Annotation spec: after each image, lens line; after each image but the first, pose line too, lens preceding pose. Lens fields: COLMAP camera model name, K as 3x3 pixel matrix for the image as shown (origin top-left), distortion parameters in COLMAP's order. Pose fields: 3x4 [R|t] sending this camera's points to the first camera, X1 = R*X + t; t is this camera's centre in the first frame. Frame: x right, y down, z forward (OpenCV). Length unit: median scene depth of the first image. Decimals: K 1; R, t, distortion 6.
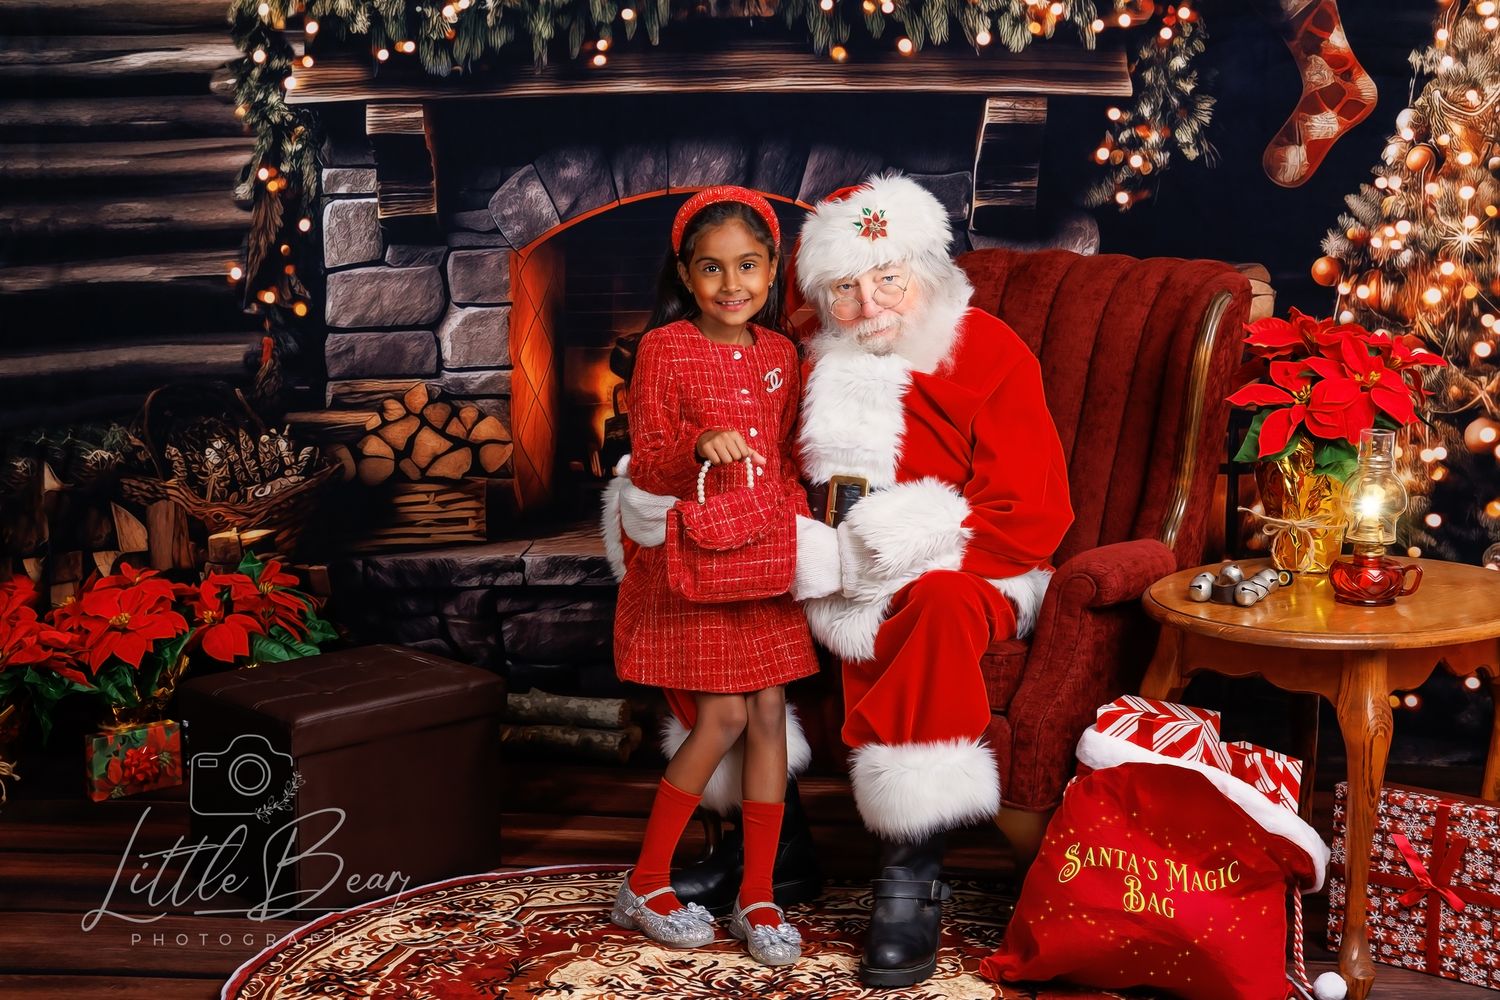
lens RADIAL K [[2686.3, 0, 750.0], [0, 2686.3, 500.0], [0, 0, 1]] dist [-0.158230, 1.636012]
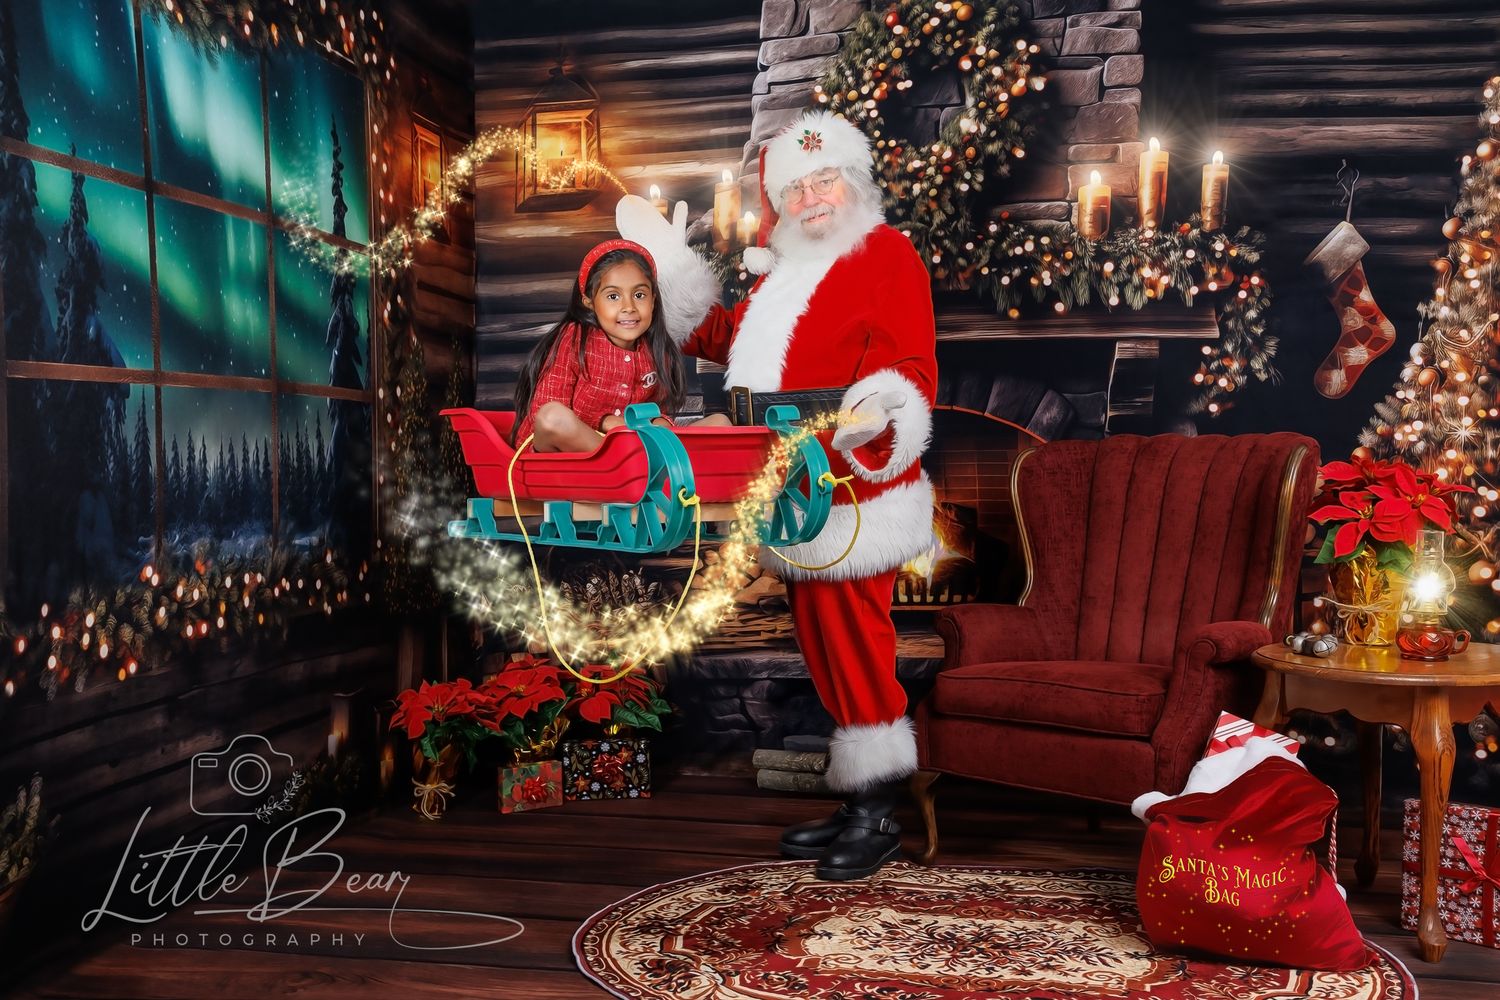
lens RADIAL K [[1603.7, 0, 750.0], [0, 1603.7, 500.0], [0, 0, 1]] dist [0.010982, -0.008195]
pose [[0.993521, -0.000710, -0.113643, -0.011045], [-0.014765, 0.990699, -0.135269, 0.057469], [0.112682, 0.136070, 0.984270, 0.126532]]
